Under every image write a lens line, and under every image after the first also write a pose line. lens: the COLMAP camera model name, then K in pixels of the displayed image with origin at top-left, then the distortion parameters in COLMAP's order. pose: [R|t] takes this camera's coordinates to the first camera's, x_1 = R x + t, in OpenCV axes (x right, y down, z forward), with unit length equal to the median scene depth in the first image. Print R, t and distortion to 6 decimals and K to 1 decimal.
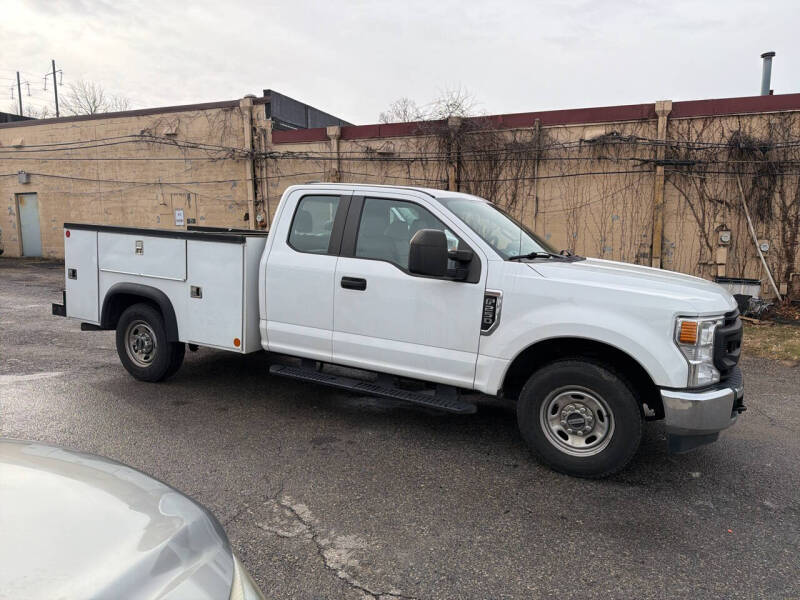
lens RADIAL K [[556.8, 0, 403.3], [0, 556.8, 286.8], [0, 0, 1]] dist [0.091711, -0.150036]
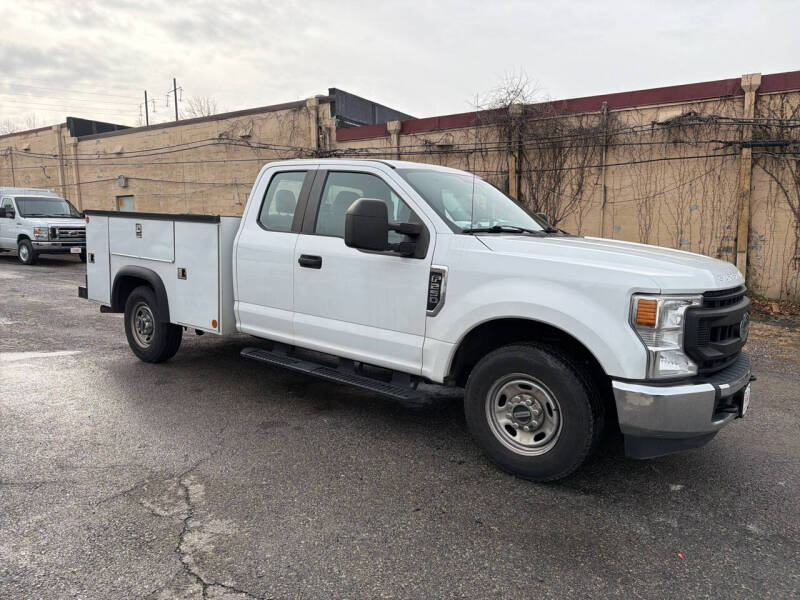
lens RADIAL K [[559.5, 0, 402.2], [0, 559.5, 289.4], [0, 0, 1]] dist [0.052410, -0.061422]
pose [[0.984128, 0.011361, -0.177095, 0.084281], [-0.011696, 0.999931, -0.000848, 0.014568], [0.177073, 0.002906, 0.984193, 0.033309]]
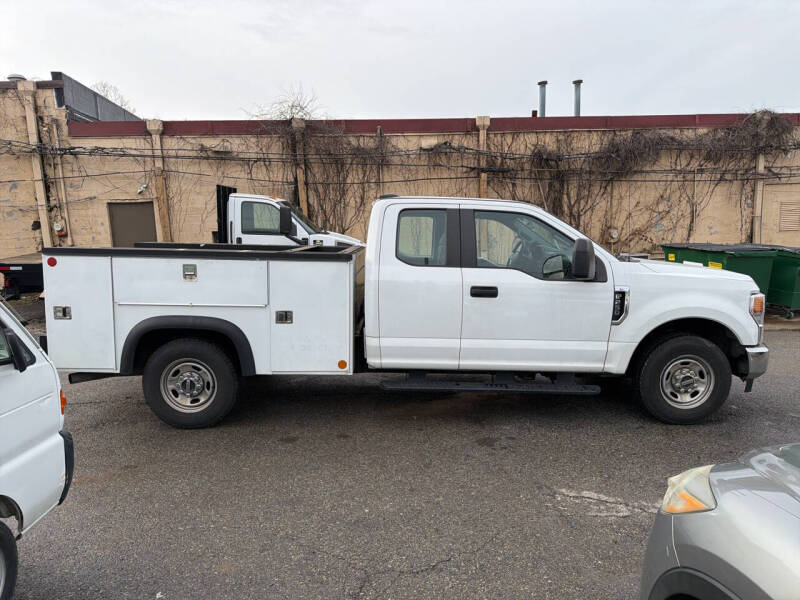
lens RADIAL K [[550.1, 0, 400.0], [0, 550.1, 300.0], [0, 0, 1]] dist [0.097655, -0.151810]
pose [[0.882851, -0.093792, 0.460193, -0.259798], [0.079942, 0.995568, 0.049543, -0.020225], [-0.462800, -0.006951, 0.886436, 0.051025]]
